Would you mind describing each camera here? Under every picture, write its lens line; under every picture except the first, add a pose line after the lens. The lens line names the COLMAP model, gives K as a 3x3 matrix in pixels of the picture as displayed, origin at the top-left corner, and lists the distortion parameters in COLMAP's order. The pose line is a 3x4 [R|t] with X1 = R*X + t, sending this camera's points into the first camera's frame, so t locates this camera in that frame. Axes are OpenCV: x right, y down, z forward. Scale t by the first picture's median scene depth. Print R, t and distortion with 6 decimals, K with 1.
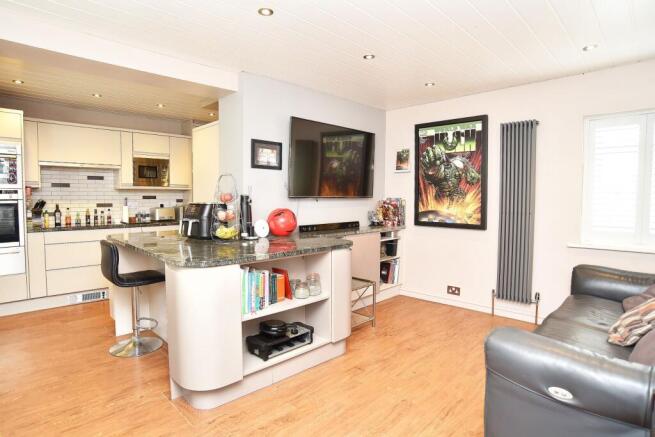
lens RADIAL K [[350.8, 0, 327.5], [0, 350.8, 218.5], [0, 0, 1]] dist [-0.046697, 0.001217]
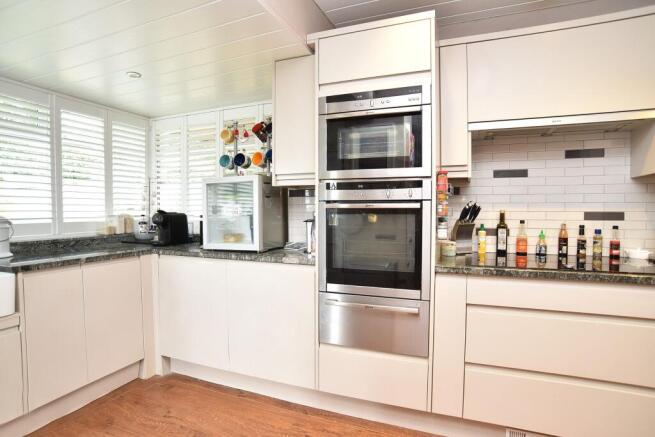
lens RADIAL K [[350.8, 0, 327.5], [0, 350.8, 218.5], [0, 0, 1]] dist [-0.046697, 0.001217]
pose [[0.402062, 0.022750, -0.915330, -0.506009], [-0.049607, 0.998764, 0.003034, -0.025057], [0.914268, 0.044187, 0.402694, 0.658185]]
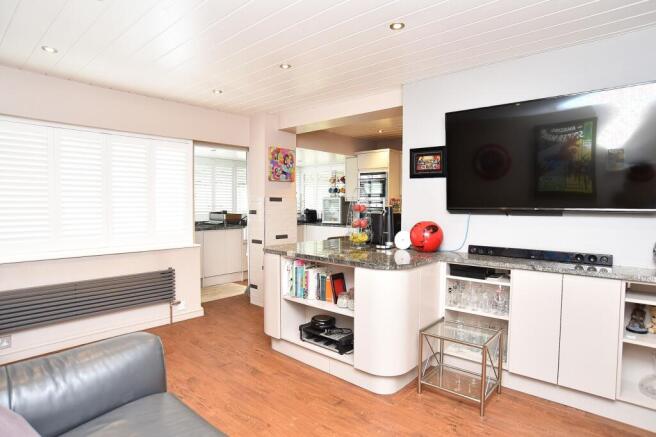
lens RADIAL K [[359.3, 0, 331.7], [0, 359.3, 218.4], [0, 0, 1]] dist [-0.067598, 0.001504]
pose [[0.082911, 0.038566, -0.995810, 0.661477], [-0.065394, 0.997308, 0.033179, -0.043542], [0.994409, 0.062369, 0.085210, 0.600030]]
